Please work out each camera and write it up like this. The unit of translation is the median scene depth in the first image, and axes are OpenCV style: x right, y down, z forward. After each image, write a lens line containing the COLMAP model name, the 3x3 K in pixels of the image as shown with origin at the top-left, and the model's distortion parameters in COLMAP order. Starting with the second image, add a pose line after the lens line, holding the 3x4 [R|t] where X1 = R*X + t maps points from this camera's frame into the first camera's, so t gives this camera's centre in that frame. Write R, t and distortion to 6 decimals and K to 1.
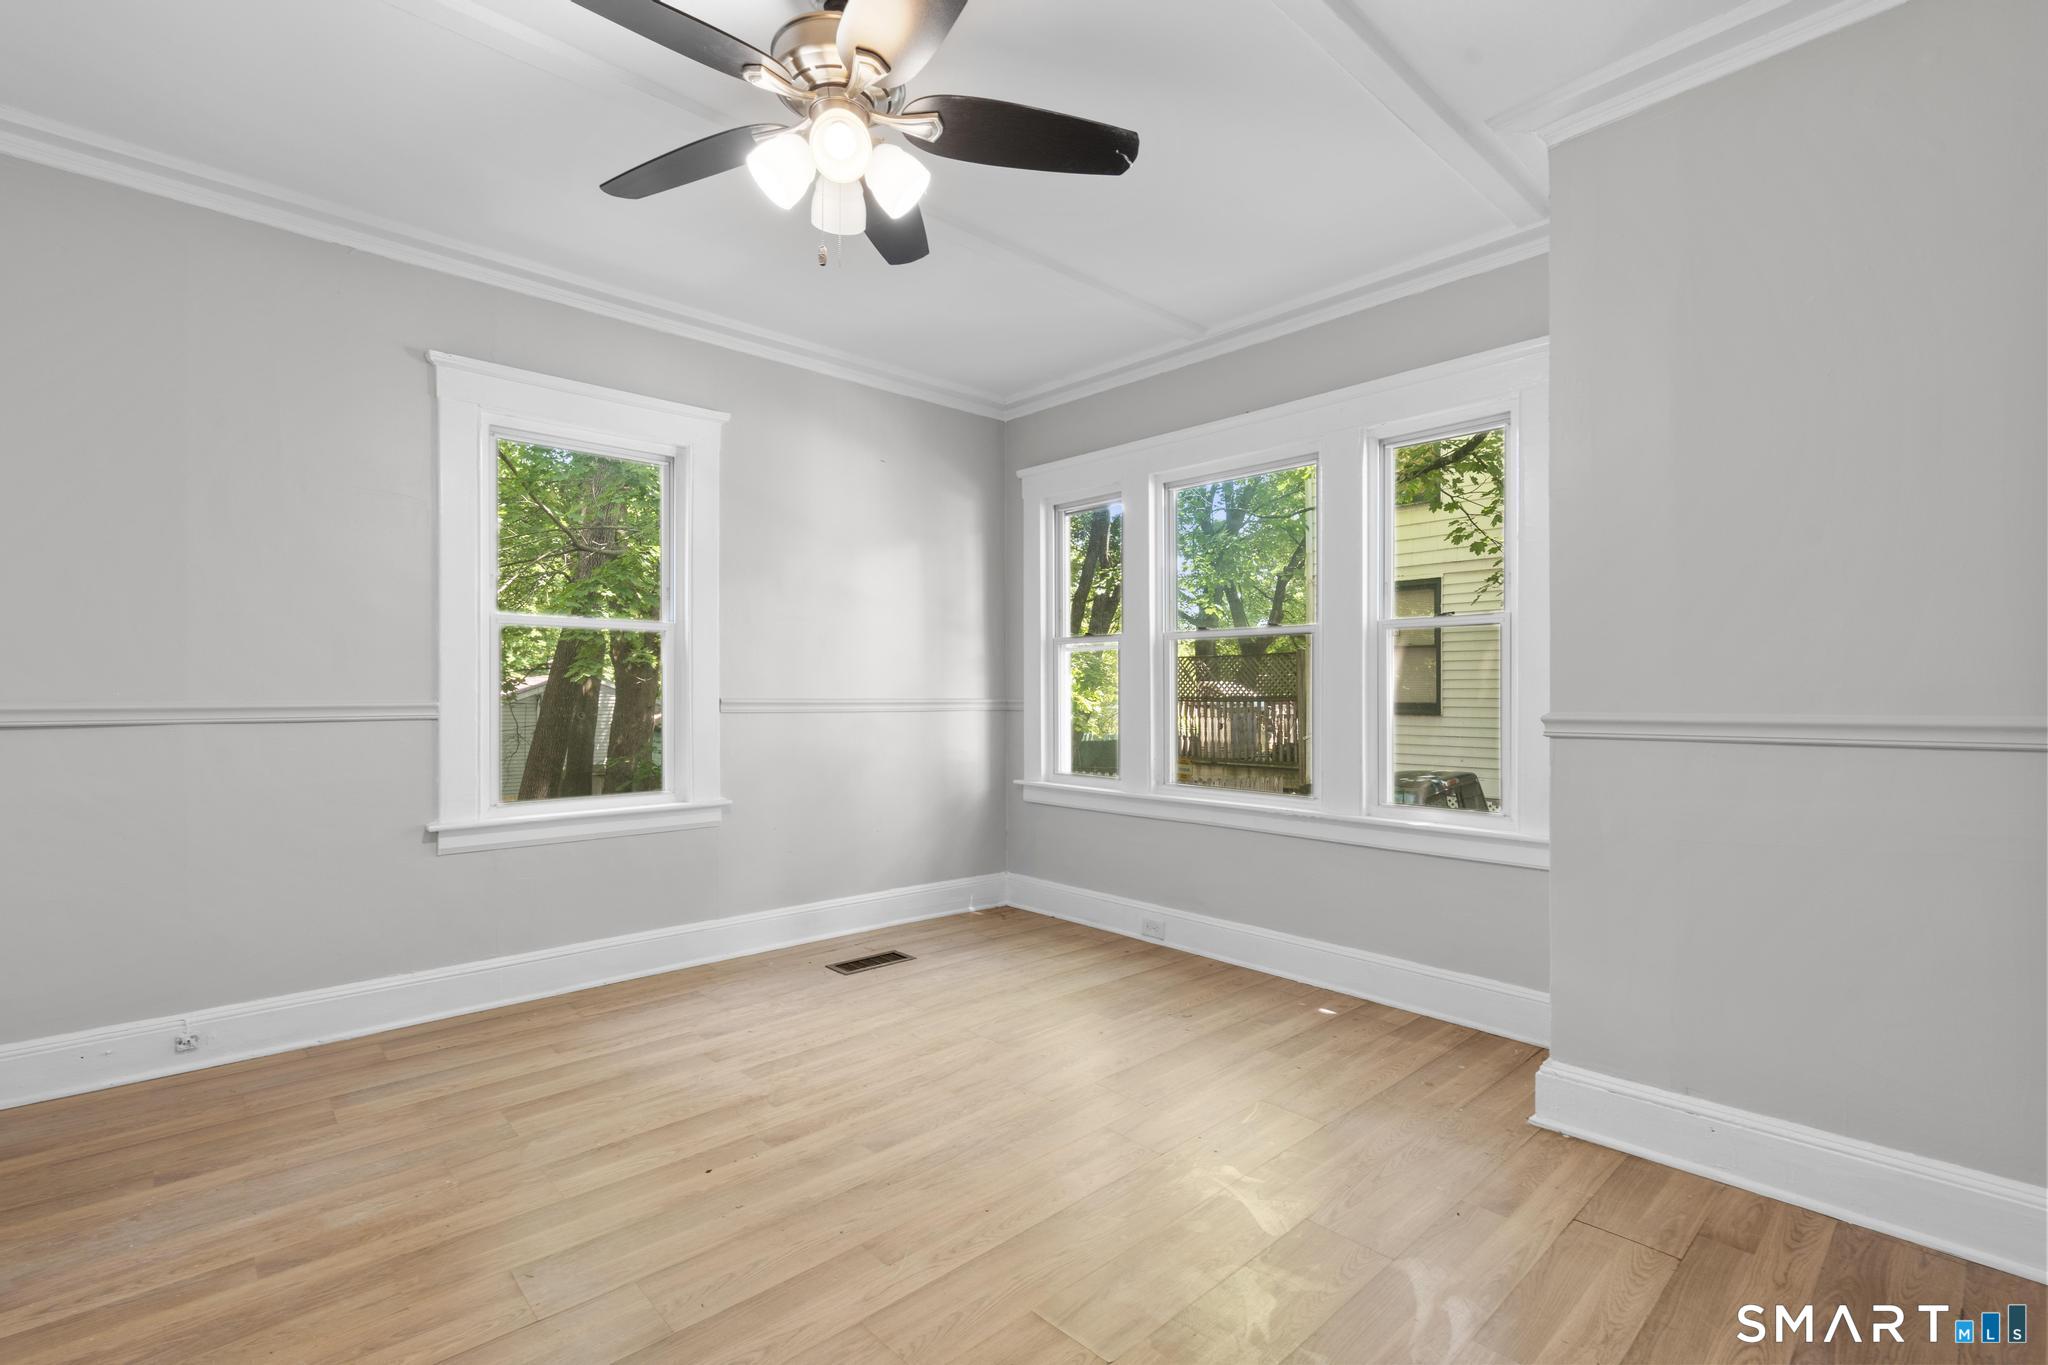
lens RADIAL K [[918.9, 0, 1016.7], [0, 918.9, 687.5], [0, 0, 1]] dist [-0.008884, 0.003819]
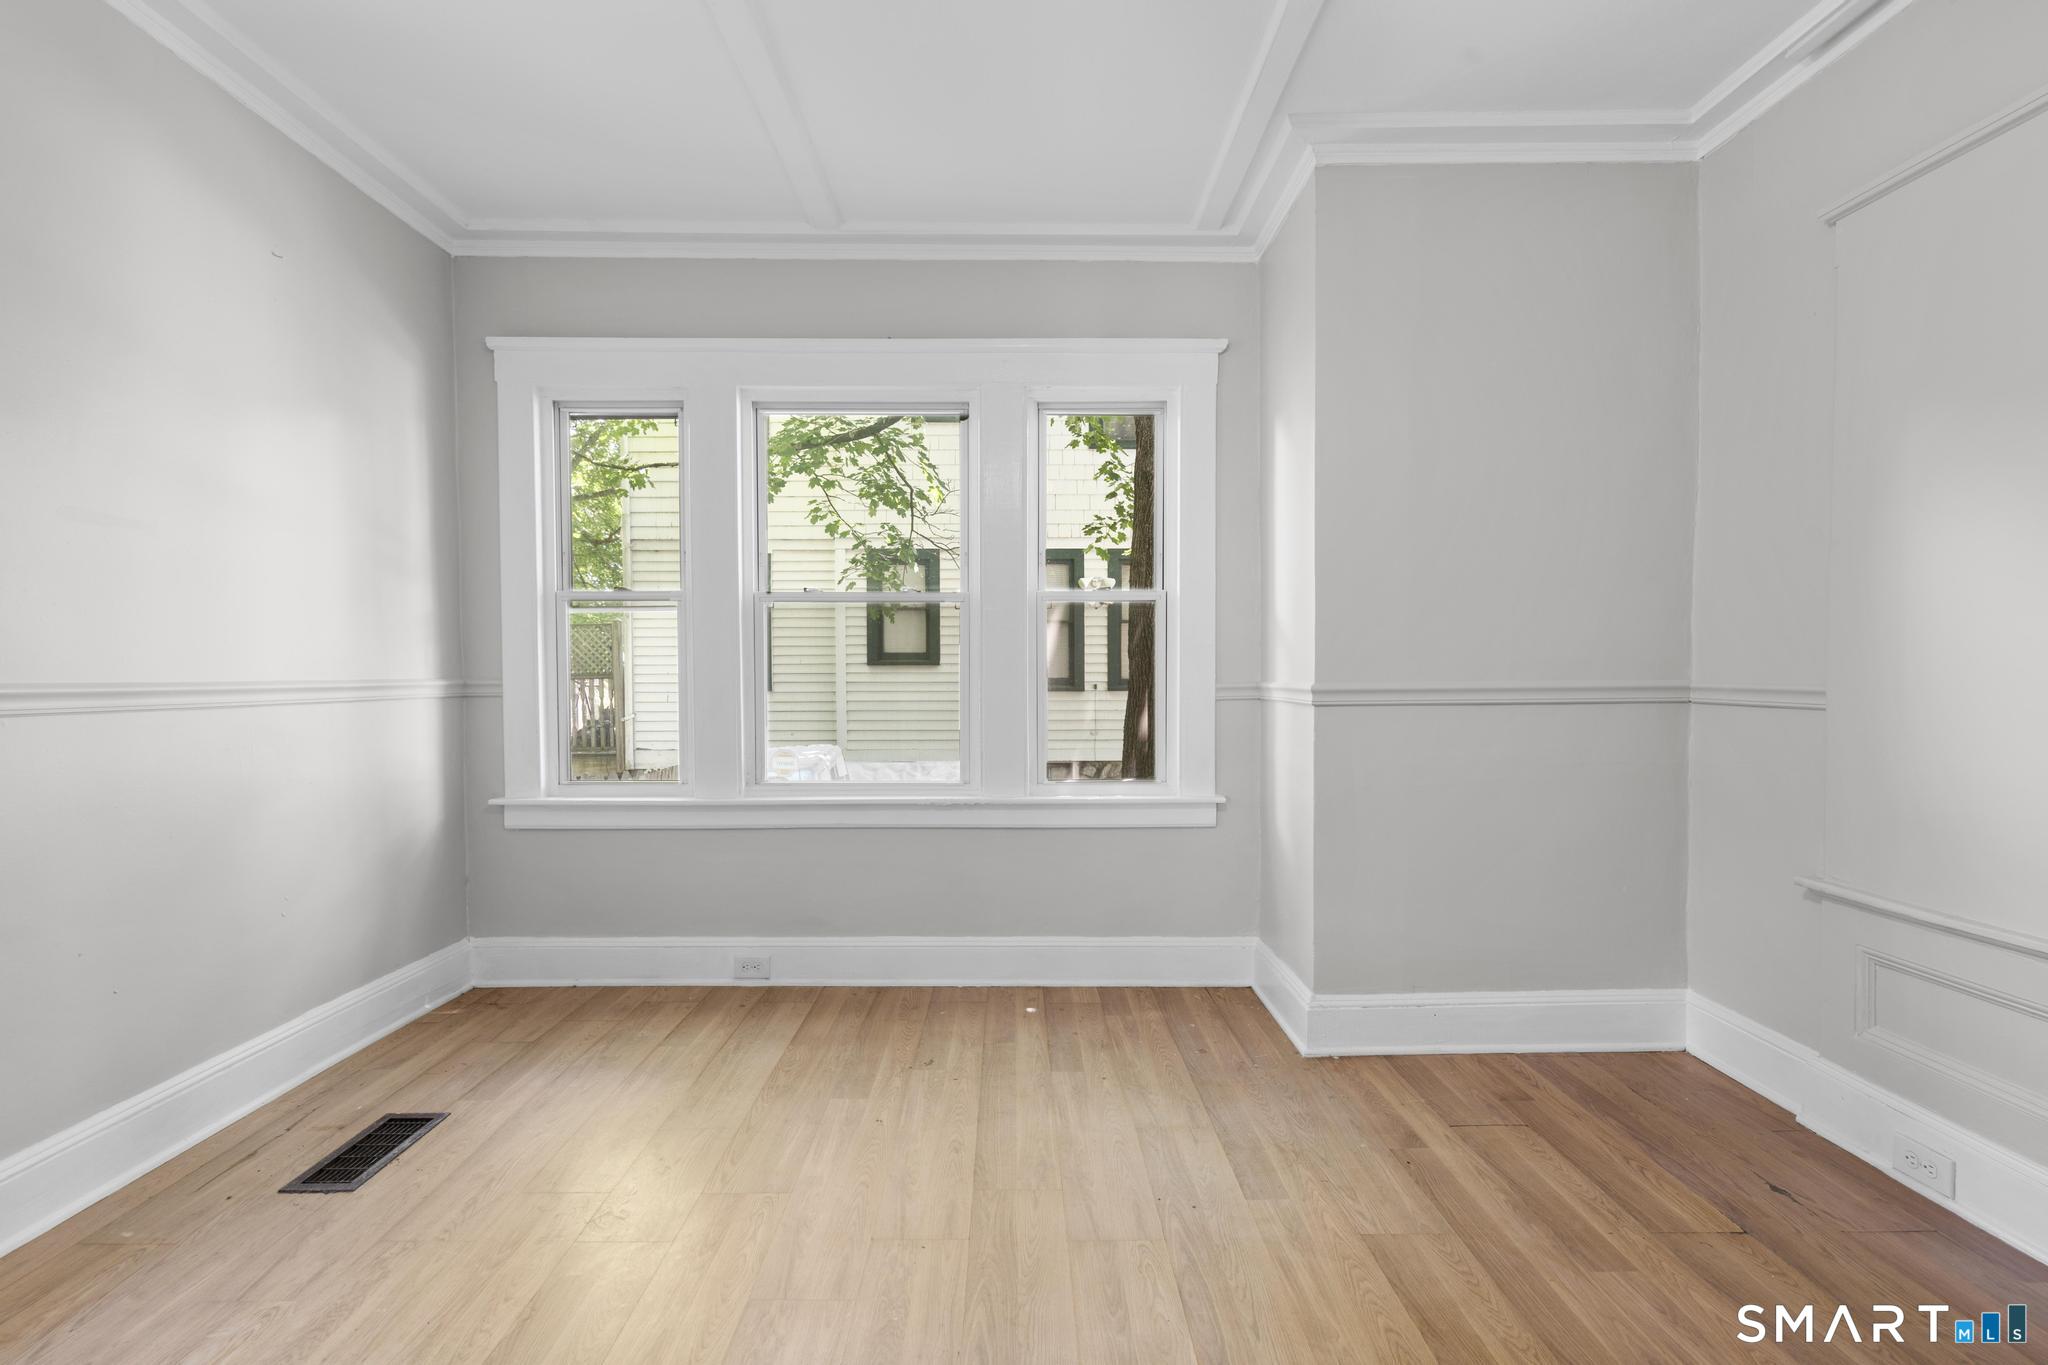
lens RADIAL K [[918.9, 0, 1020.2], [0, 918.9, 690.7], [0, 0, 1]] dist [-0.008884, 0.003819]
pose [[0.667130, -0.021338, 0.744636, -0.303576], [0.000609, 0.999605, 0.028099, 0.002748], [-0.744941, -0.018292, 0.666880, 0.333601]]
